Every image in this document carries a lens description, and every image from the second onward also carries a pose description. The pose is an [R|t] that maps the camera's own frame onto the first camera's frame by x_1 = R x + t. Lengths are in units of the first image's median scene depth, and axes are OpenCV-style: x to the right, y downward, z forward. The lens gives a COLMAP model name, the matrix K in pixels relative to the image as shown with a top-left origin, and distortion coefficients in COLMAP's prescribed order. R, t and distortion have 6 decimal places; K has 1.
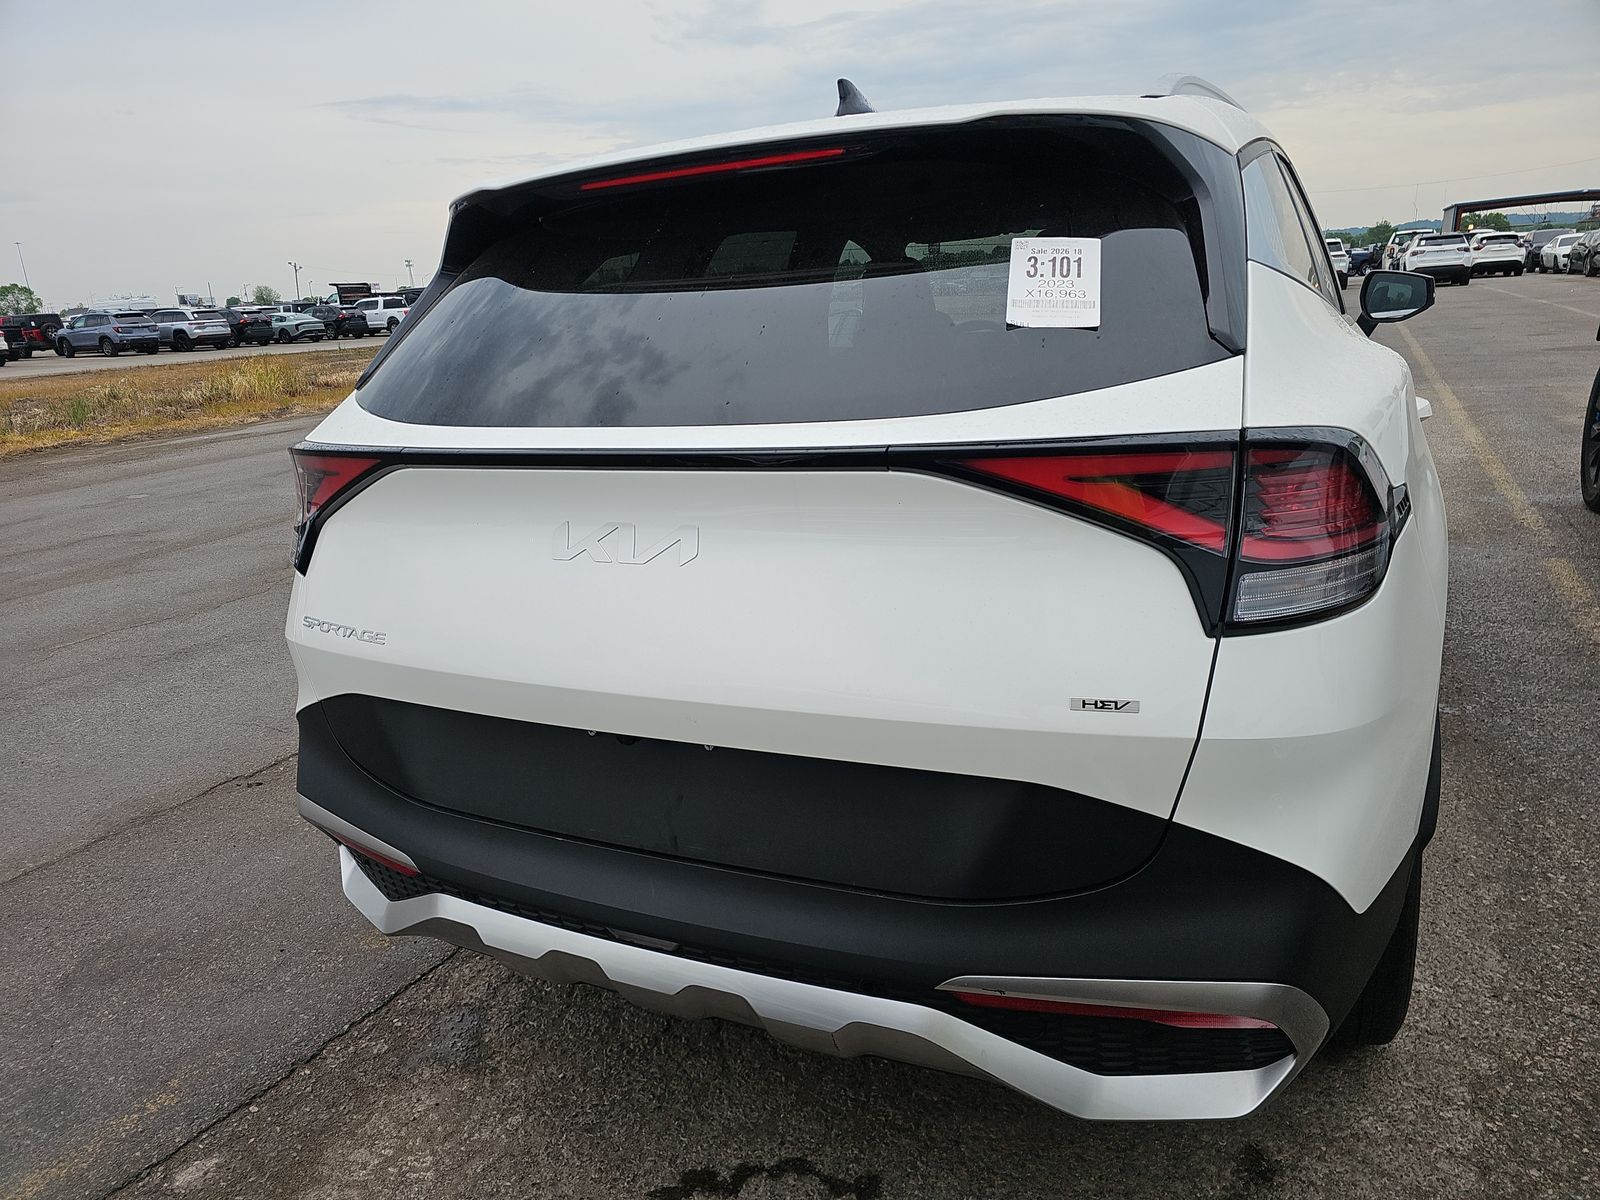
lens RADIAL K [[1058.7, 0, 800.0], [0, 1058.7, 600.0], [0, 0, 1]] dist [0.029042, -0.026284]
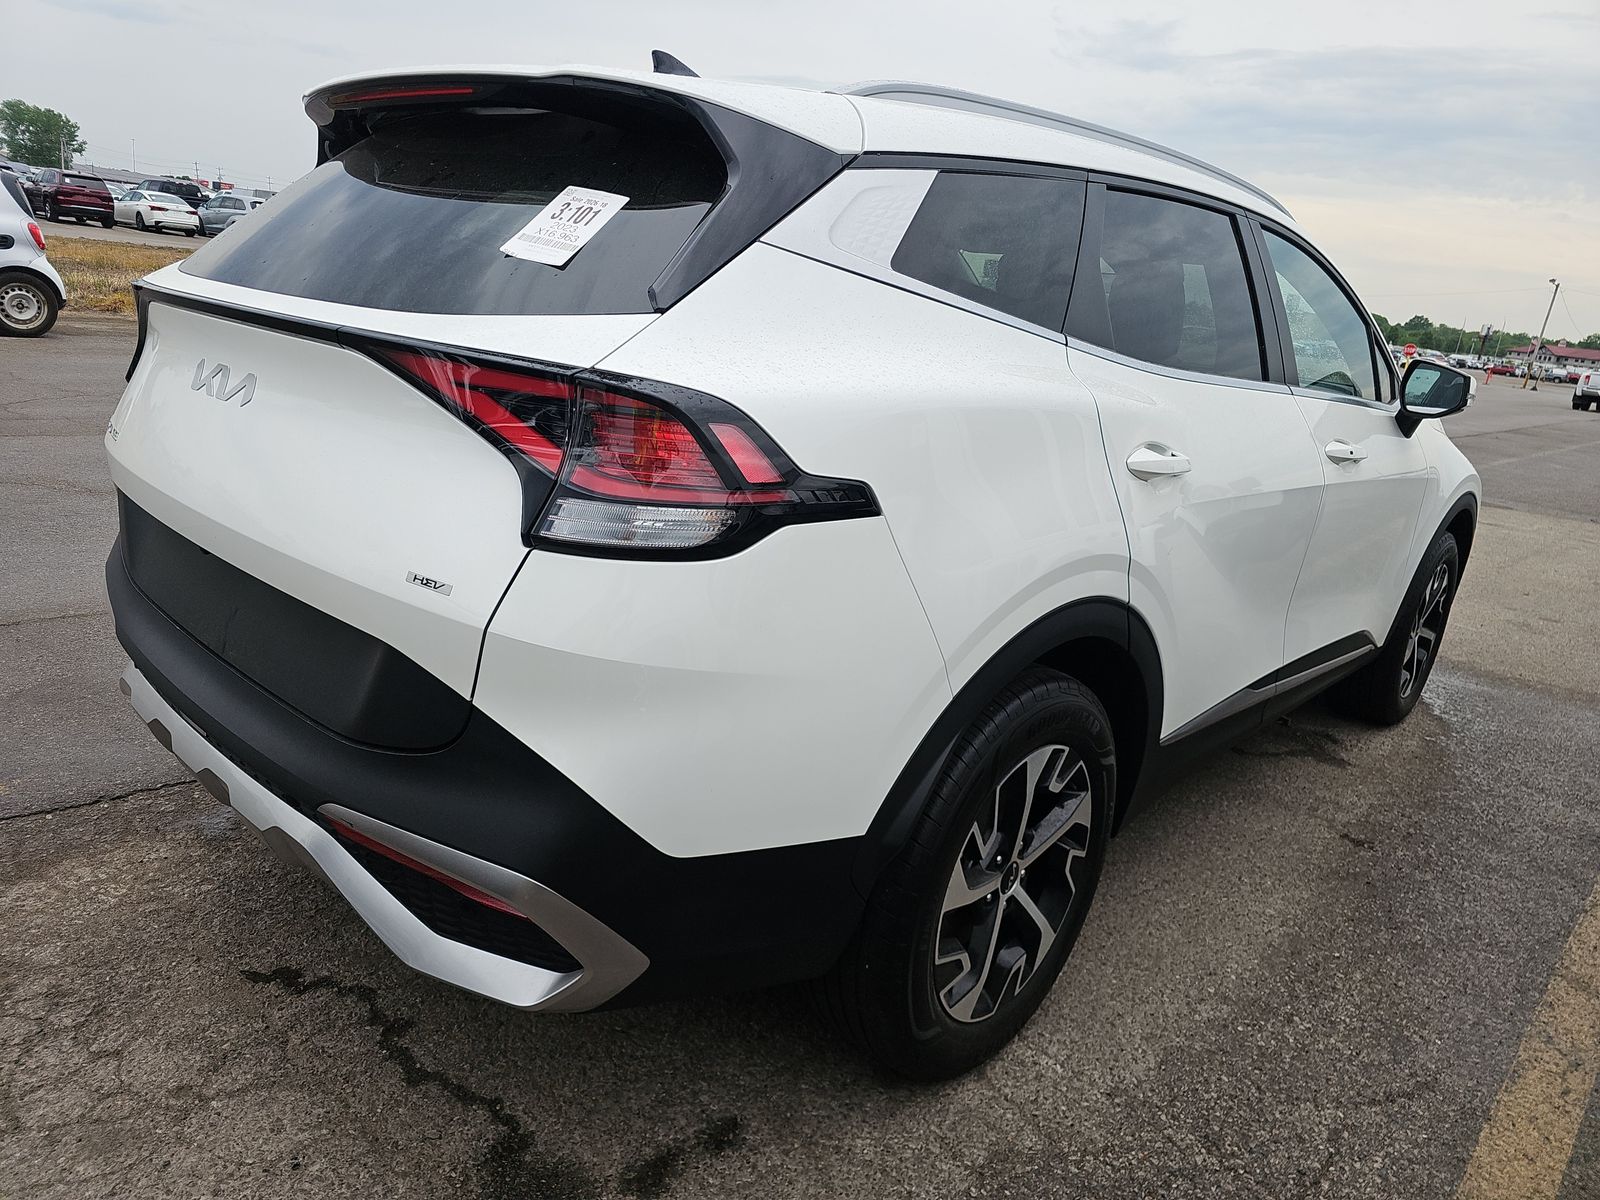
lens RADIAL K [[1070.2, 0, 800.3], [0, 1070.2, 569.6], [0, 0, 1]] dist [0.035425, -0.034492]
pose [[0.939697, 0.239910, -0.243746, 0.820006], [-0.247680, 0.968841, -0.001268, -0.009520], [0.235847, 0.061563, 0.969838, -0.012483]]
